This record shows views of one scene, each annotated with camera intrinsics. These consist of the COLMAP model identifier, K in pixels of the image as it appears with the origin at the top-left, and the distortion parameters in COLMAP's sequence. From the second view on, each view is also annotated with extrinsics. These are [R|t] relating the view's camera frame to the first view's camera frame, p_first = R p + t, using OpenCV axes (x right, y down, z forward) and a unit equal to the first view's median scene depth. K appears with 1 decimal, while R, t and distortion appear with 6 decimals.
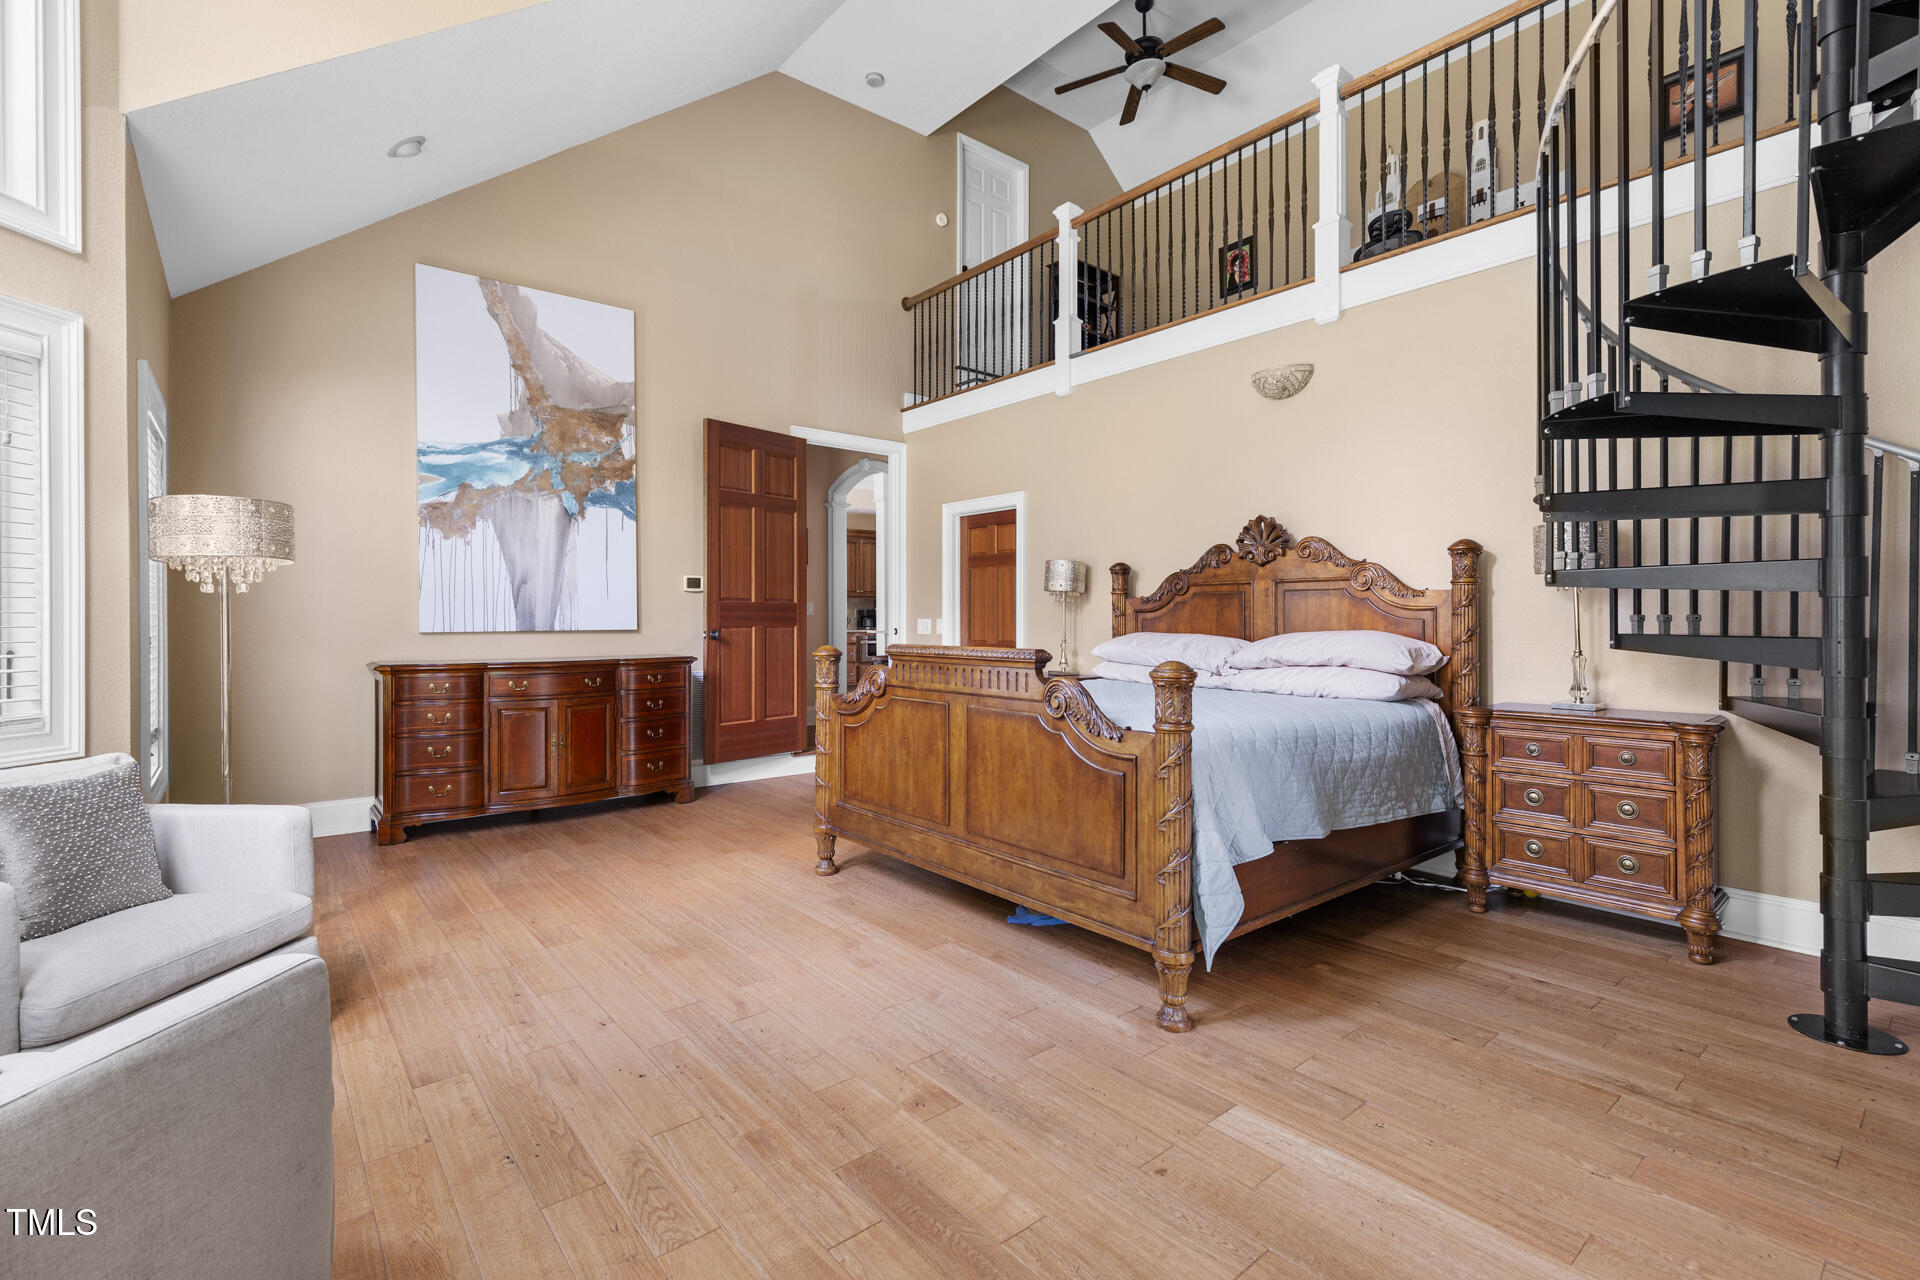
lens RADIAL K [[877.6, 0, 972.7], [0, 877.6, 629.5], [0, 0, 1]] dist [-0.000023, -0.001329]
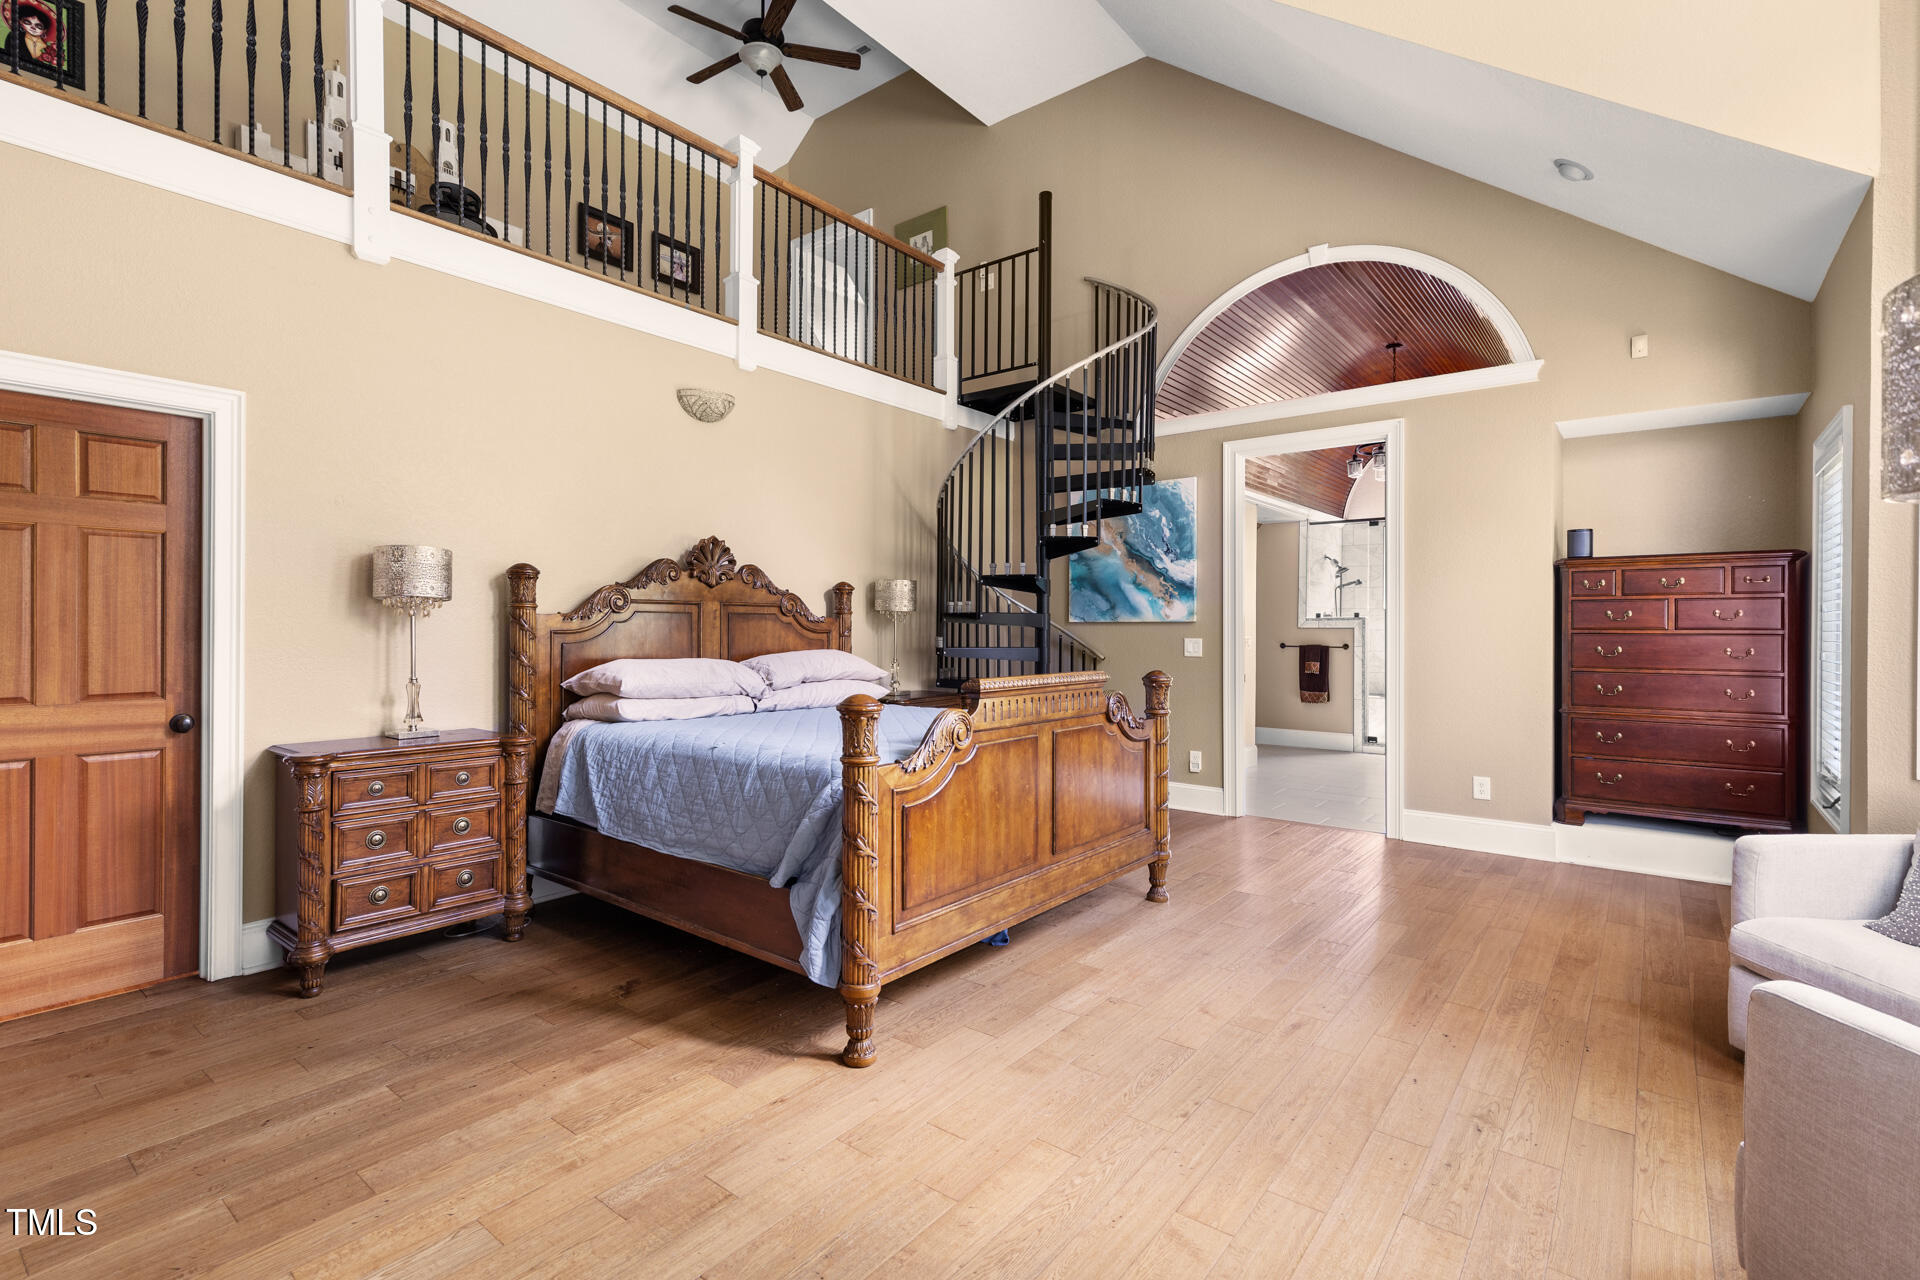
lens RADIAL K [[877.6, 0, 958.6], [0, 877.6, 635.2], [0, 0, 1]] dist [-0.000023, -0.001329]
pose [[-0.209125, -0.002685, 0.977885, -0.702230], [0.004813, 0.999981, 0.003775, -0.020847], [-0.977877, 0.005496, -0.209108, 0.946734]]
